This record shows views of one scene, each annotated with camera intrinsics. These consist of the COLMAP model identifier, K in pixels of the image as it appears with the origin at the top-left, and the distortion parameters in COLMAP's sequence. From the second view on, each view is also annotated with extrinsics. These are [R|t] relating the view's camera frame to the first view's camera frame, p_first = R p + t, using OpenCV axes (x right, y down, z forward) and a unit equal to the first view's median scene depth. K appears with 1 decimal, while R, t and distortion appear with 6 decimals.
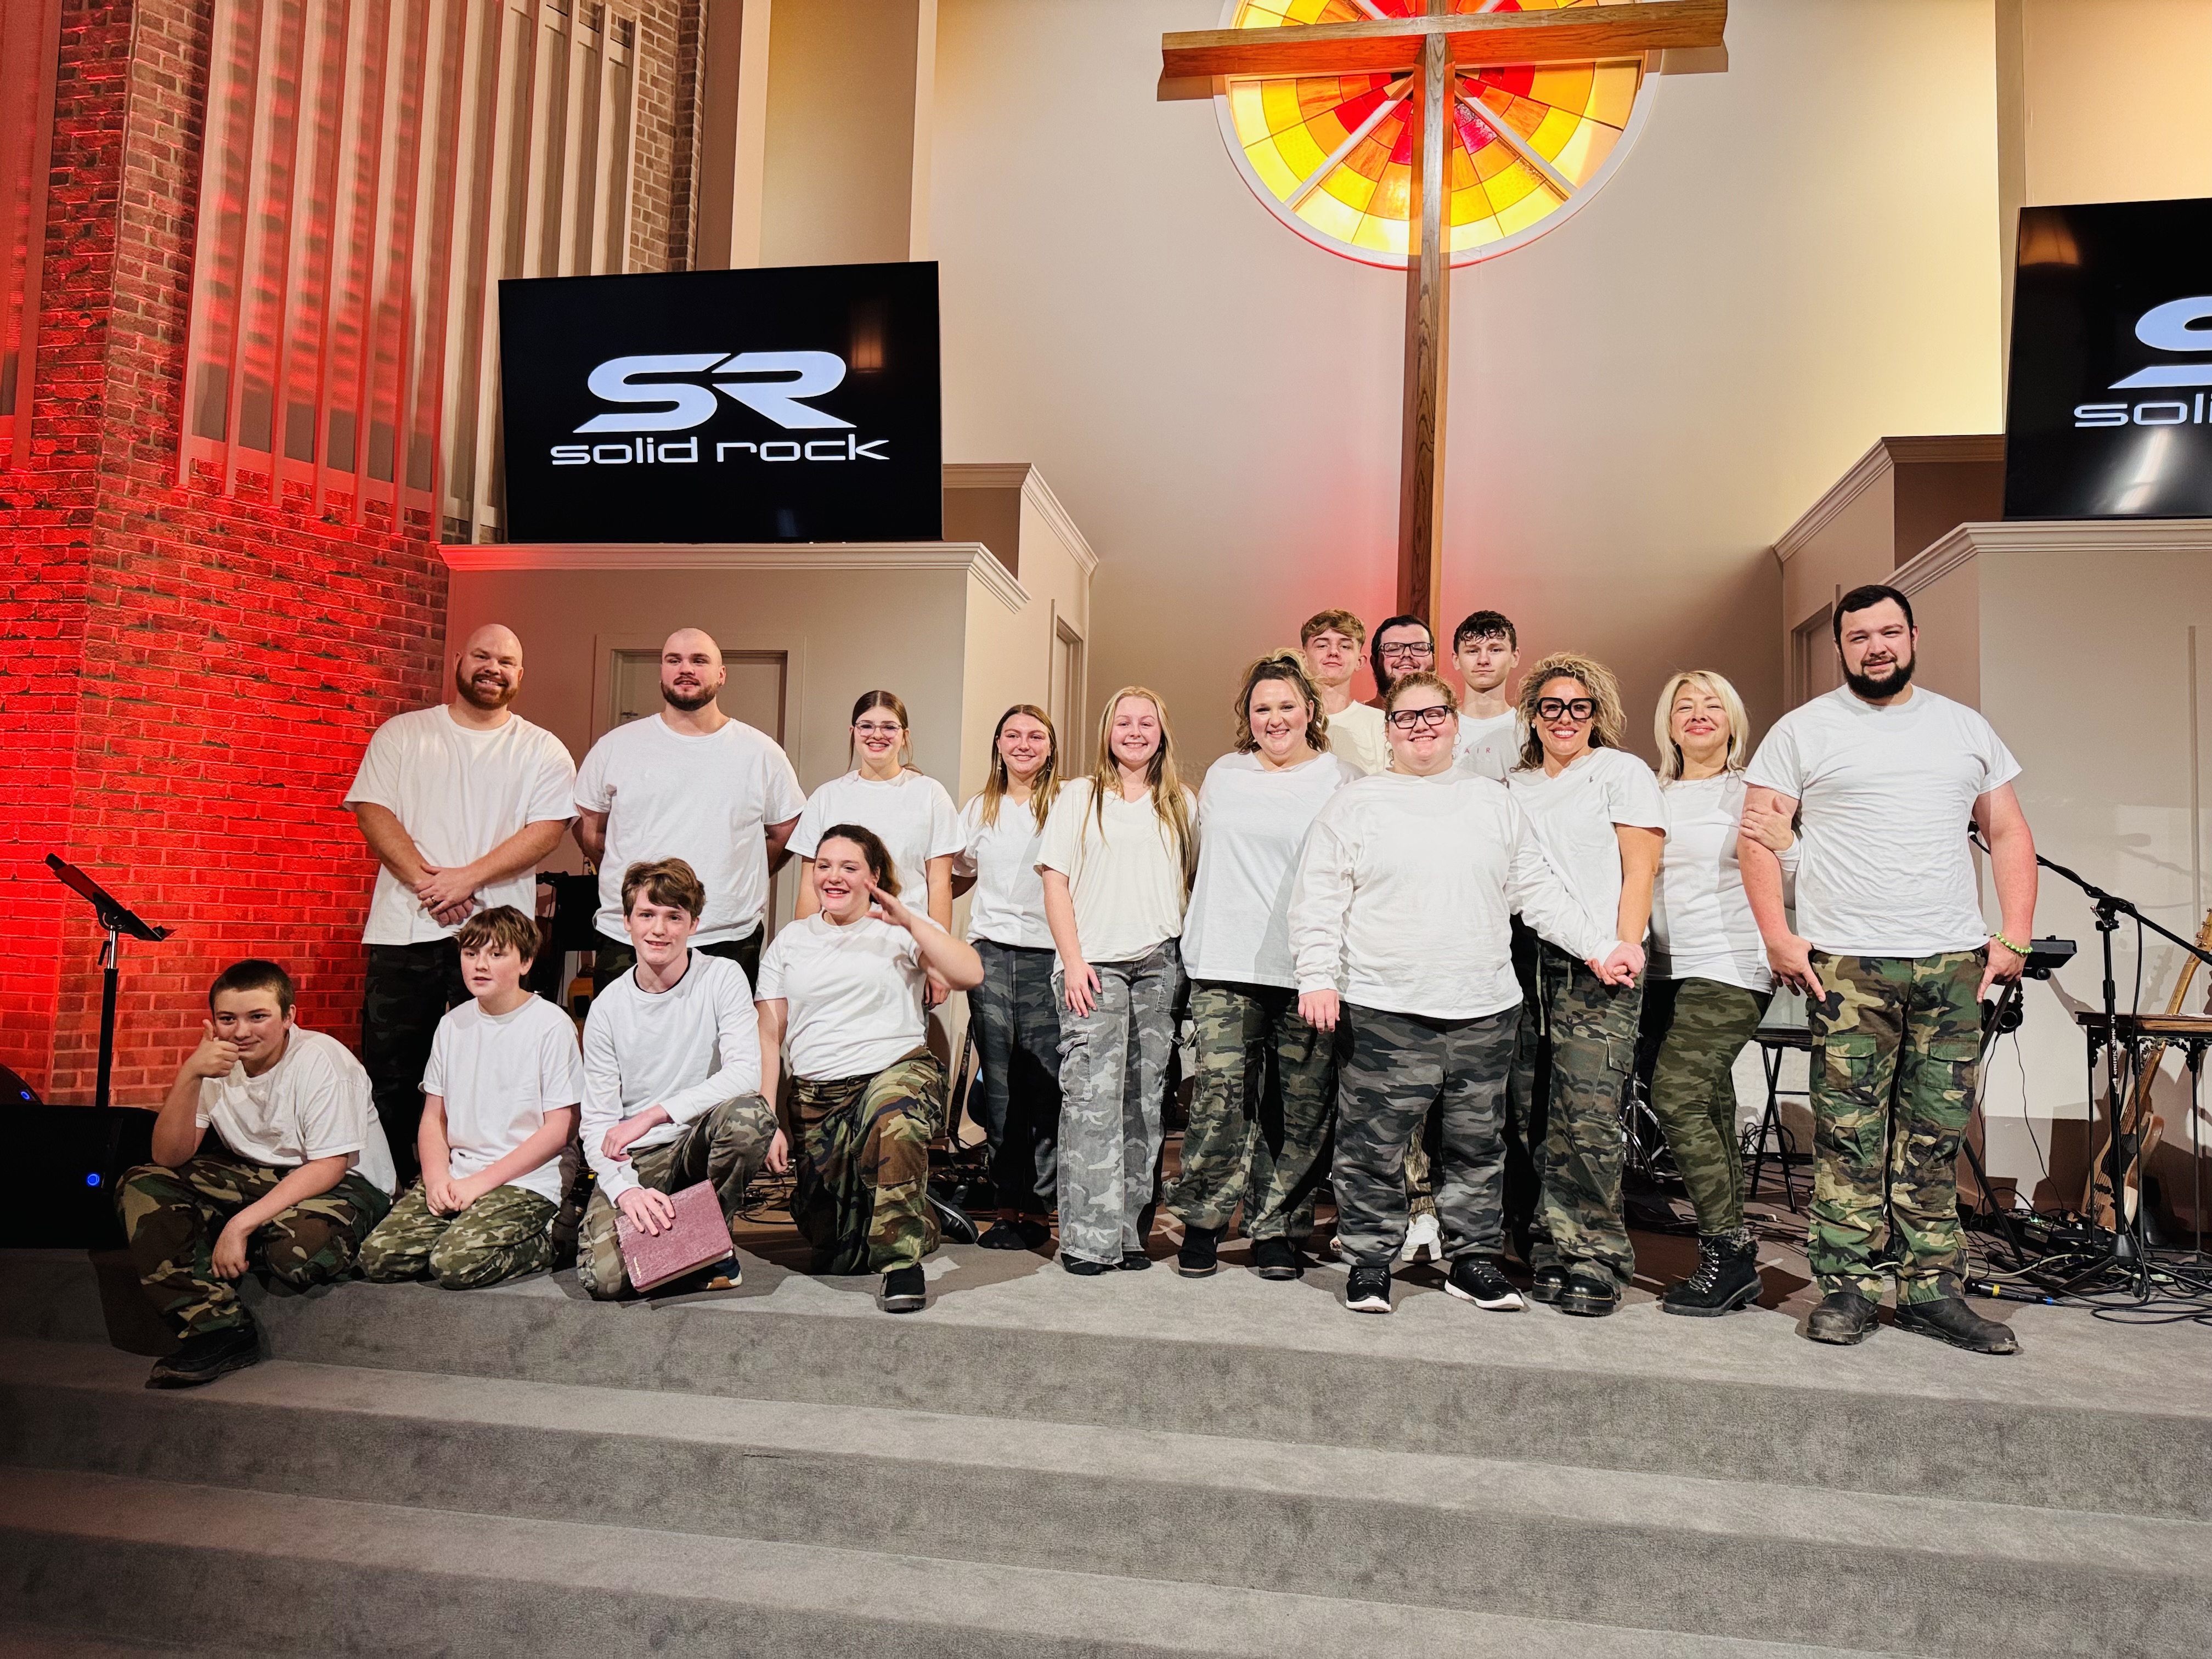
lens RADIAL K [[1533.6, 0, 1106.0], [0, 1533.6, 829.5], [0, 0, 1]] dist [0.007236, -0.001844]
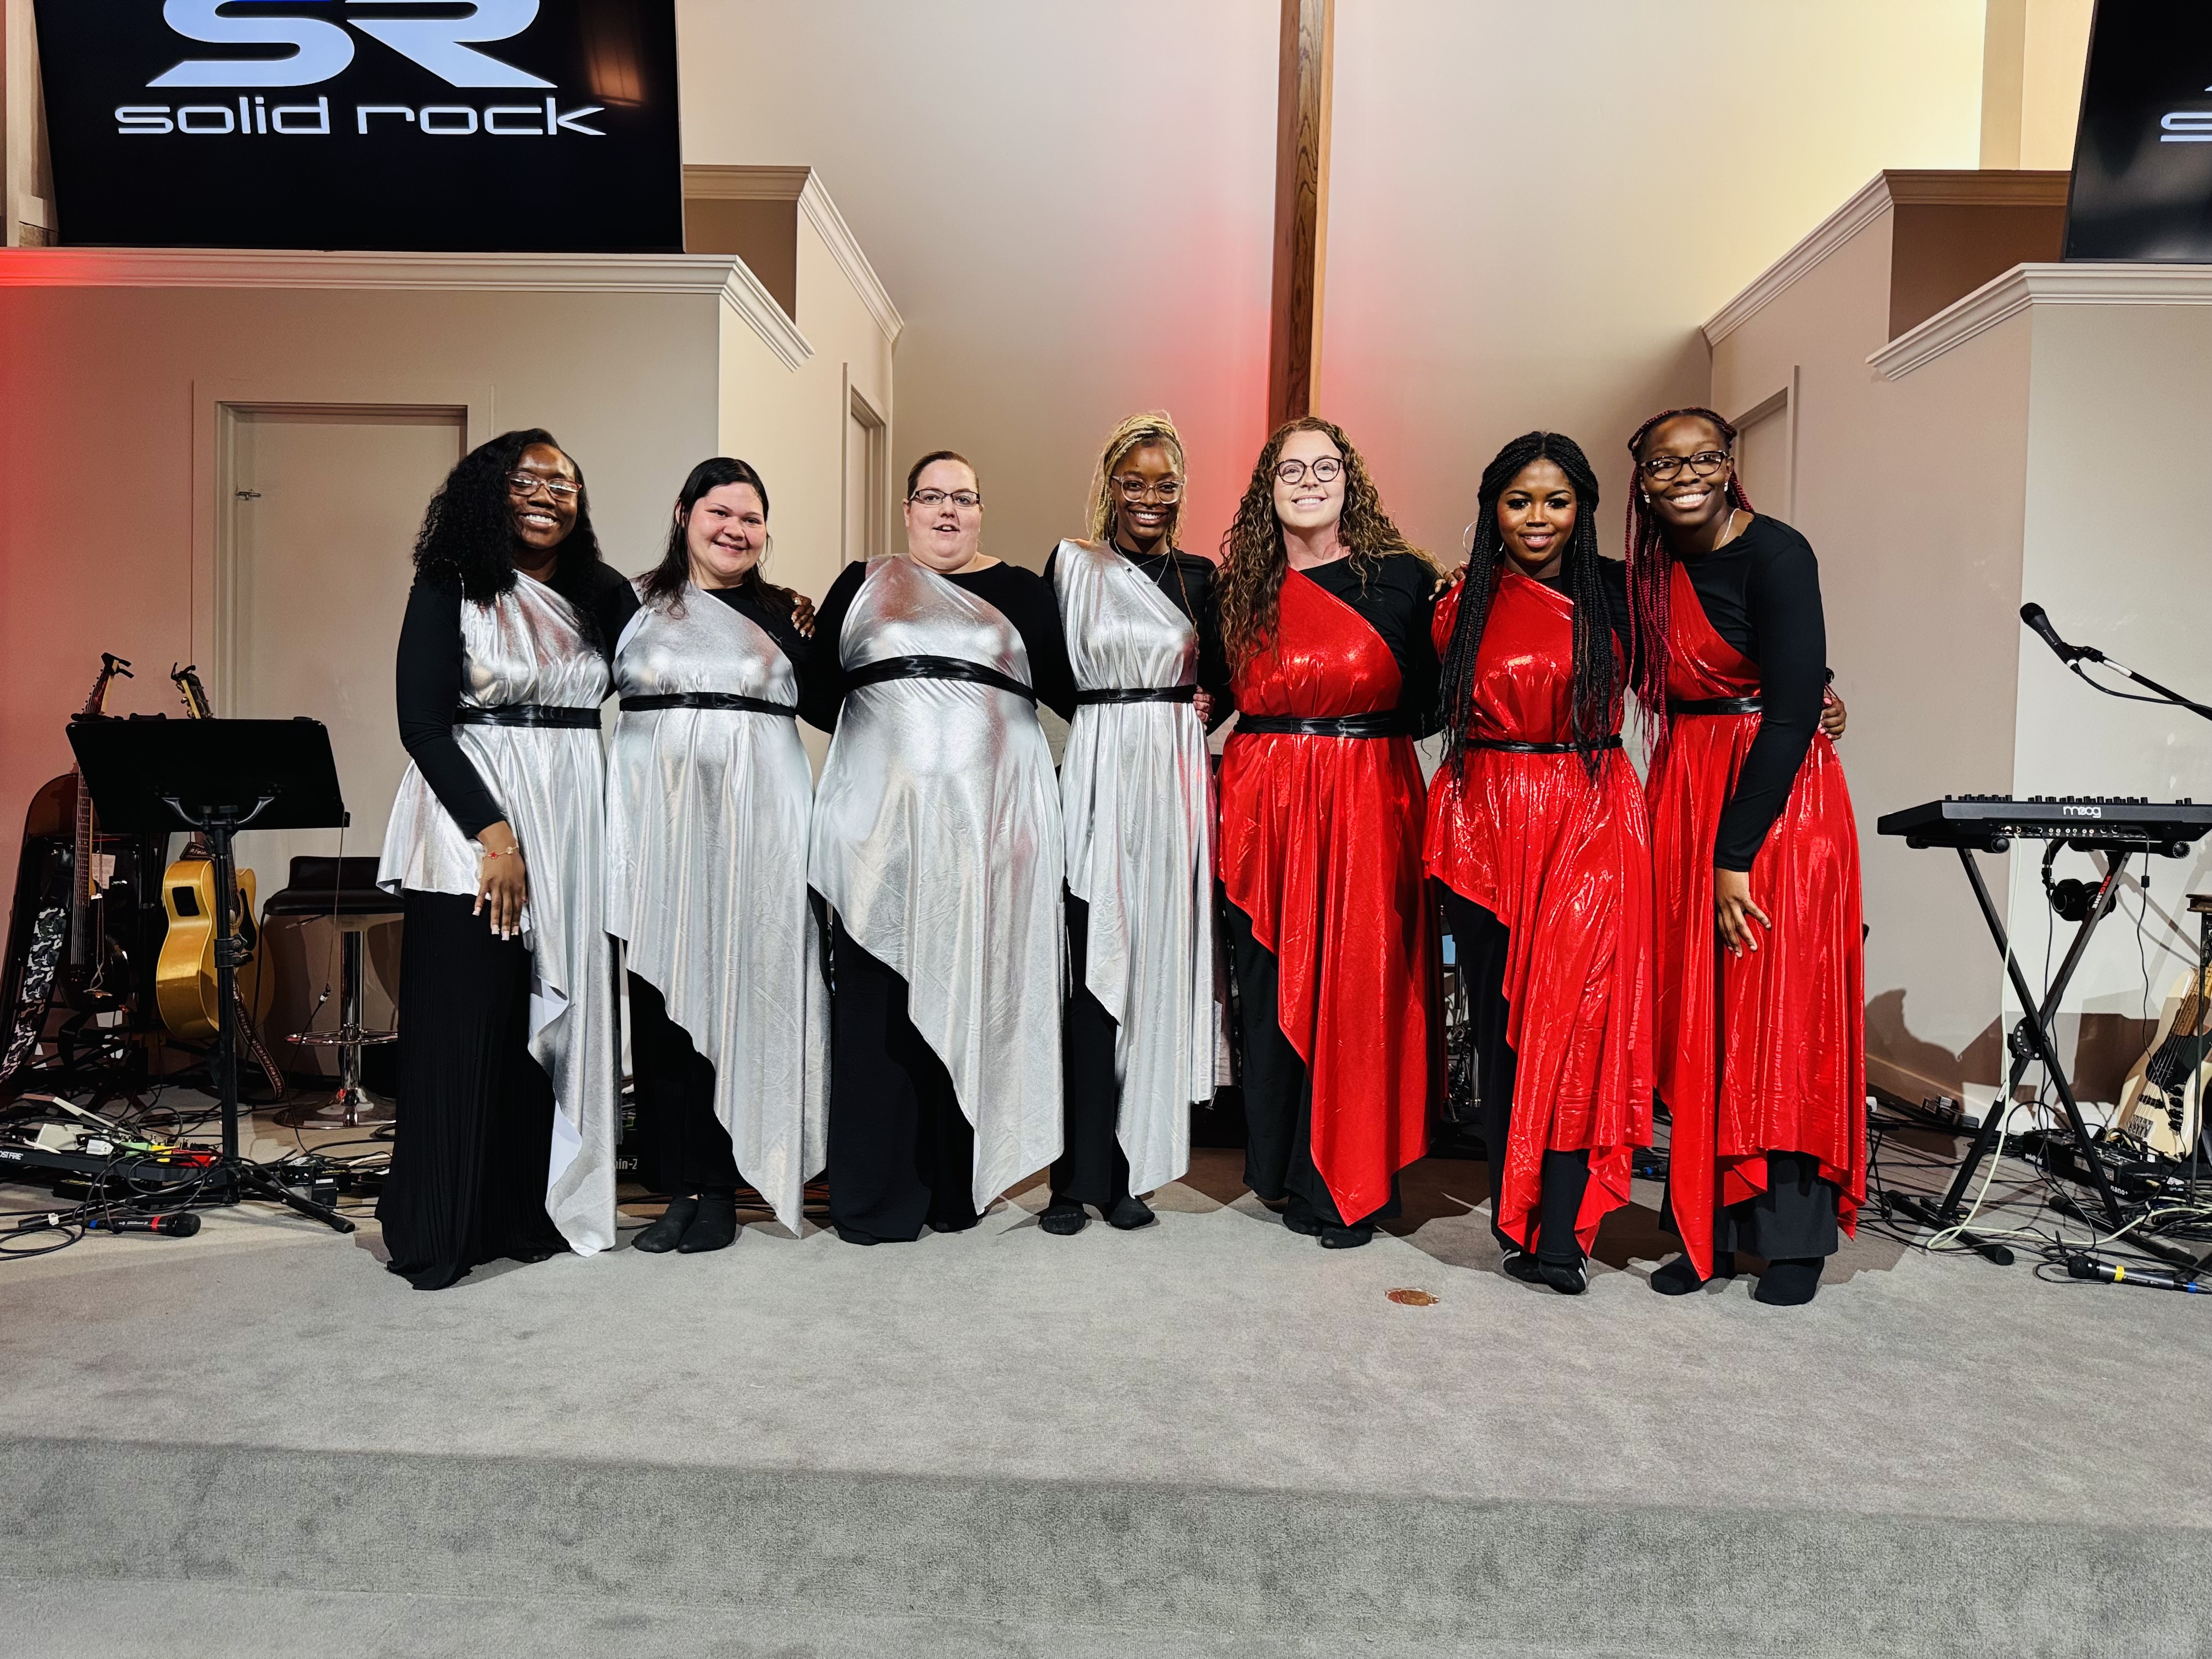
lens RADIAL K [[1533.6, 0, 1106.0], [0, 1533.6, 829.5], [0, 0, 1]] dist [0.007236, -0.001844]
pose [[0.992400, -0.010588, 0.122595, -0.001083], [-0.002409, 0.994429, 0.105384, 0.004393], [-0.123027, -0.104879, 0.986846, 0.227119]]
